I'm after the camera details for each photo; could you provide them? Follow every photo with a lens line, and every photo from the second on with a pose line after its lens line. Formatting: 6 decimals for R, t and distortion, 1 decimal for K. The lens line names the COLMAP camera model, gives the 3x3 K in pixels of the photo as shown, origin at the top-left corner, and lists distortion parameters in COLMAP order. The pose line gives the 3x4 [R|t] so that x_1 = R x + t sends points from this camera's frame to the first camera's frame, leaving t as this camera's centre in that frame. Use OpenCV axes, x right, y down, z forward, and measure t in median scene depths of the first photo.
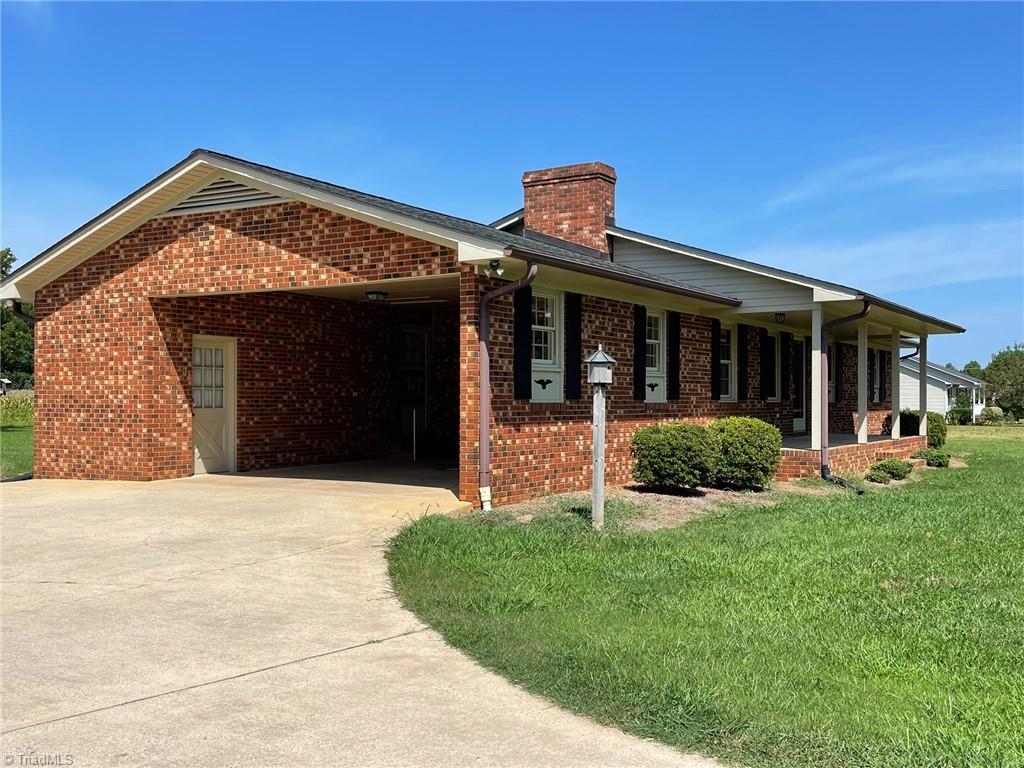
lens RADIAL K [[1004.8, 0, 510.6], [0, 1004.8, 379.4], [0, 0, 1]] dist [0.144100, -0.276638]
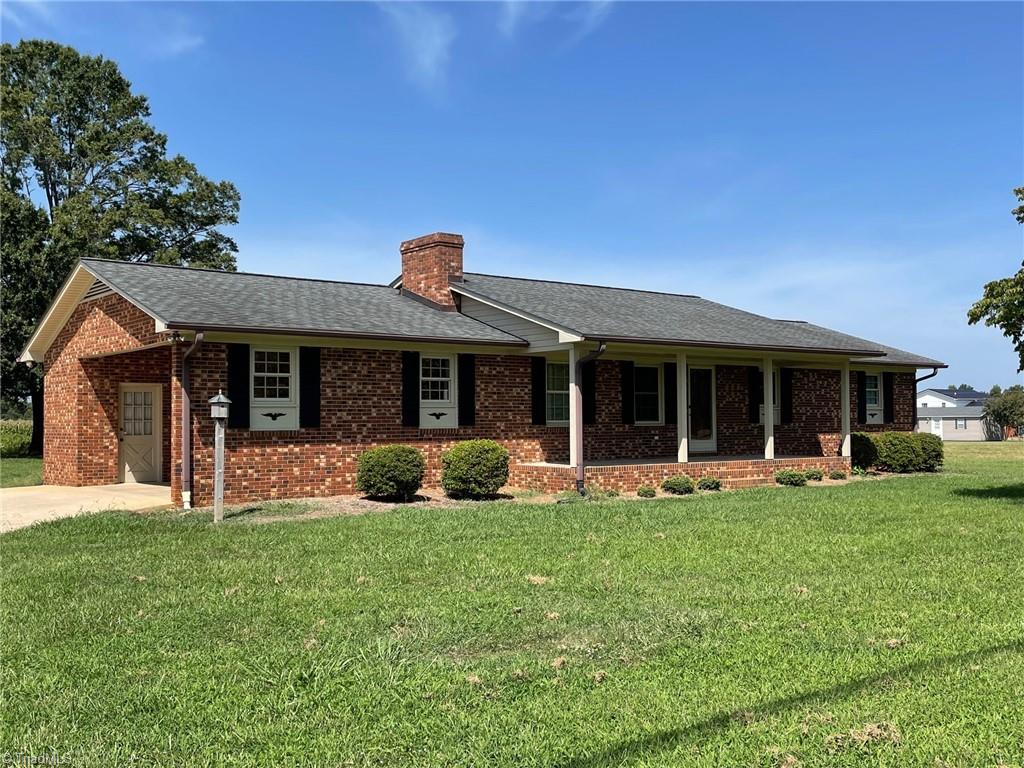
lens RADIAL K [[1004.8, 0, 510.6], [0, 1004.8, 379.4], [0, 0, 1]] dist [0.144100, -0.276638]
pose [[0.939297, -0.023561, -0.342296, 0.691558], [0.016111, 0.999568, -0.024592, -0.005726], [0.342727, 0.017584, 0.939270, -0.139449]]
